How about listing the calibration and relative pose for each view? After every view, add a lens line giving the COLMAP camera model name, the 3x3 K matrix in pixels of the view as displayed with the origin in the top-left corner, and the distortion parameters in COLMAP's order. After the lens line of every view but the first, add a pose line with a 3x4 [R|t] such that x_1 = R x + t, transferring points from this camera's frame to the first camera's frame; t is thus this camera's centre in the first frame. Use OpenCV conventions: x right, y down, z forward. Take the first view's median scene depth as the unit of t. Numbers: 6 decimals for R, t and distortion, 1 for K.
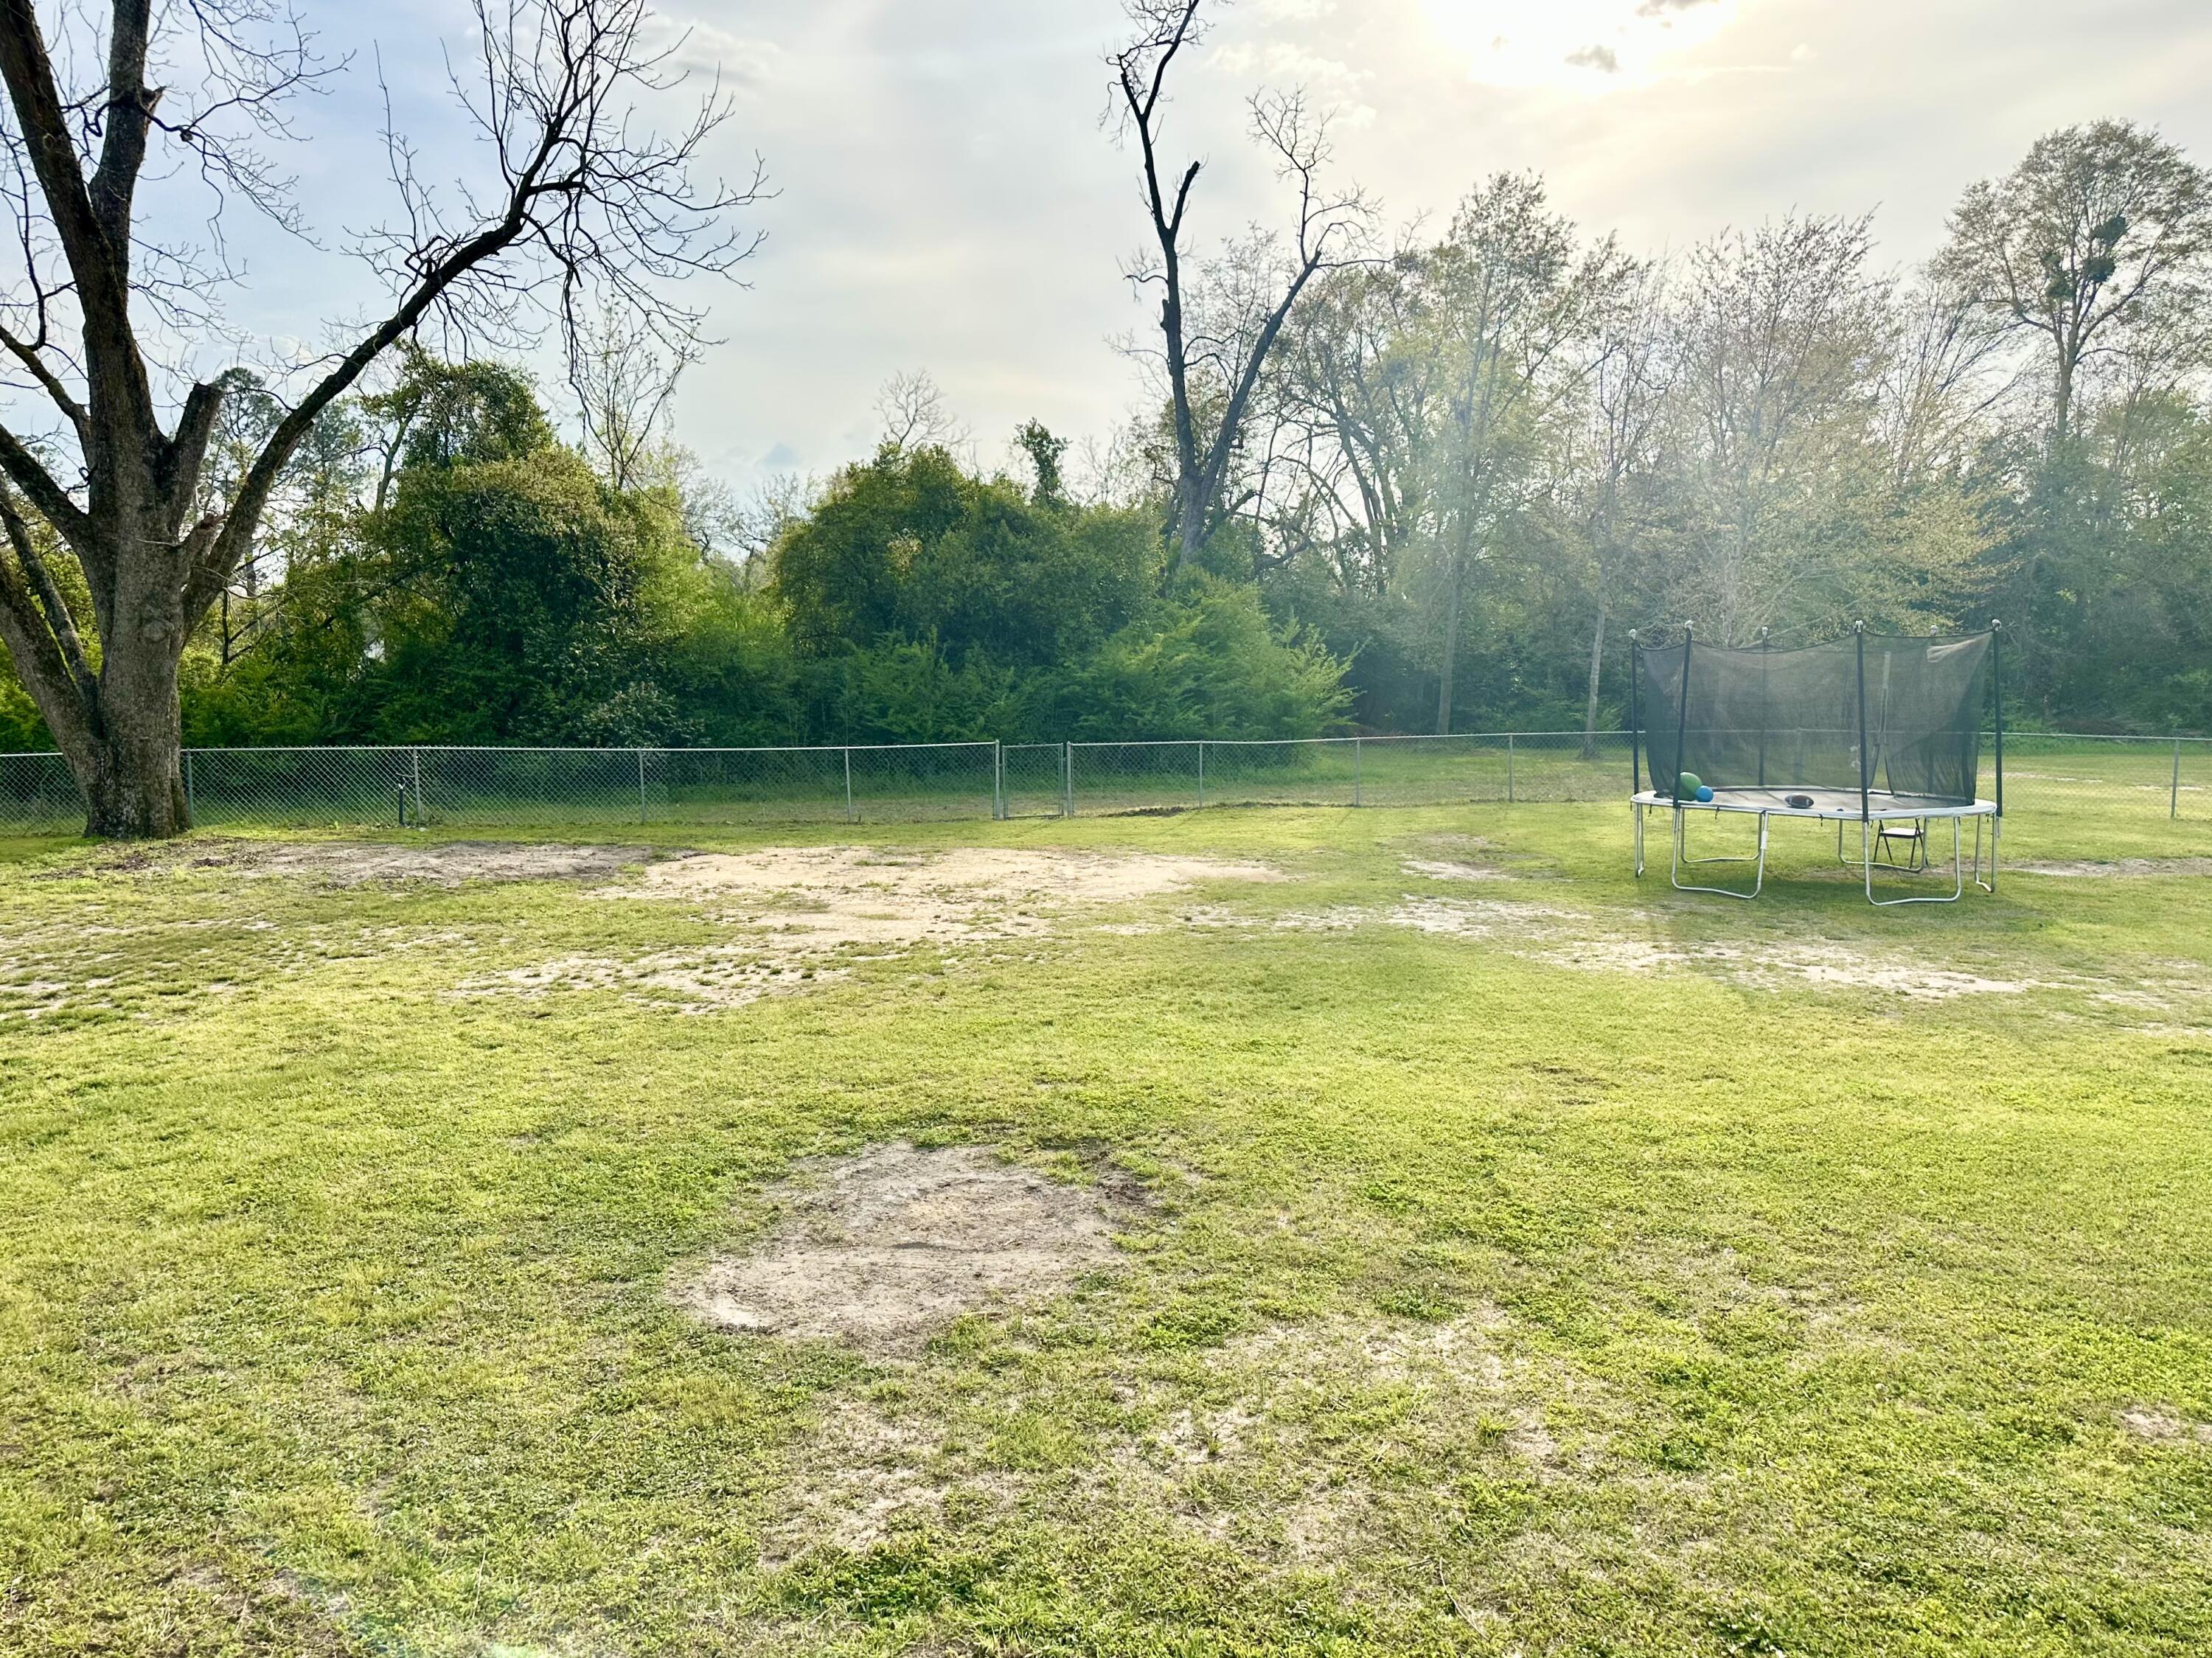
lens RADIAL K [[1522.6, 0, 1106.0], [0, 1522.6, 829.0], [0, 0, 1]] dist [0.070150, -0.118033]
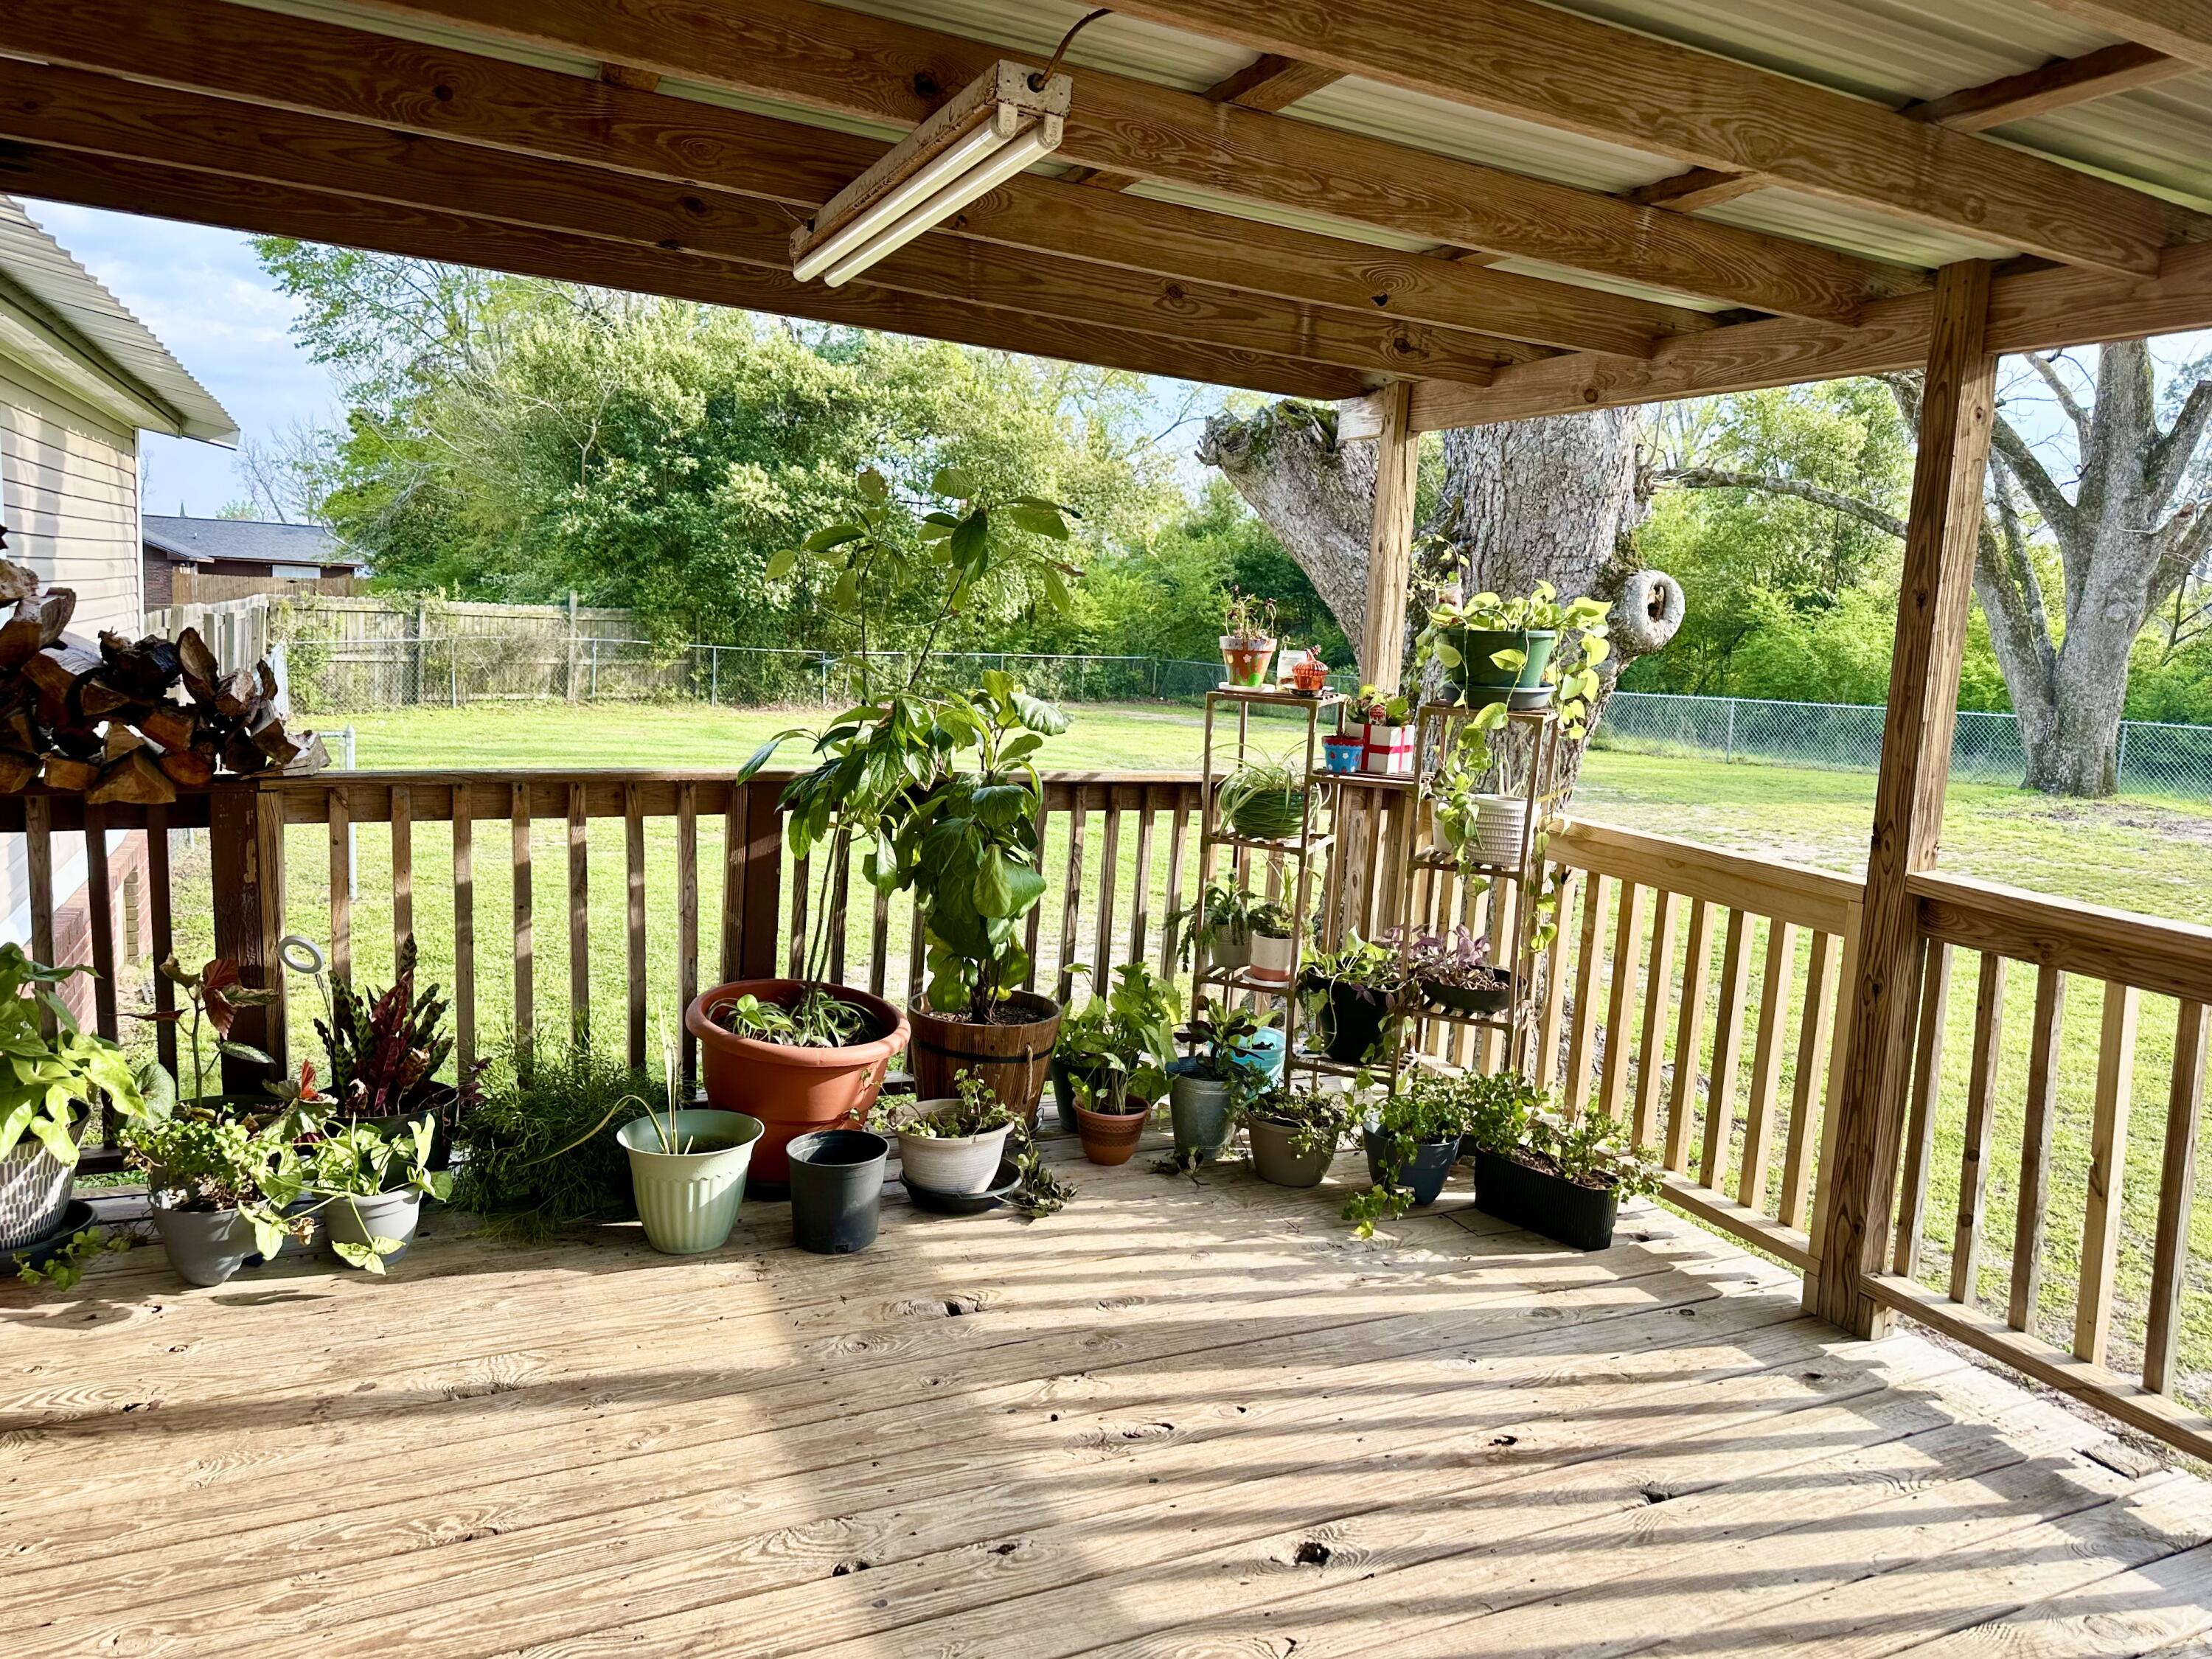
lens RADIAL K [[1594.0, 0, 1106.0], [0, 1594.0, 829.5], [0, 0, 1]] dist [0.001242, -0.000953]
pose [[0.458618, 0.141864, -0.877237, 0.069482], [-0.136029, 0.986748, 0.088457, 0.021611], [0.878160, 0.078762, 0.471838, -0.155742]]
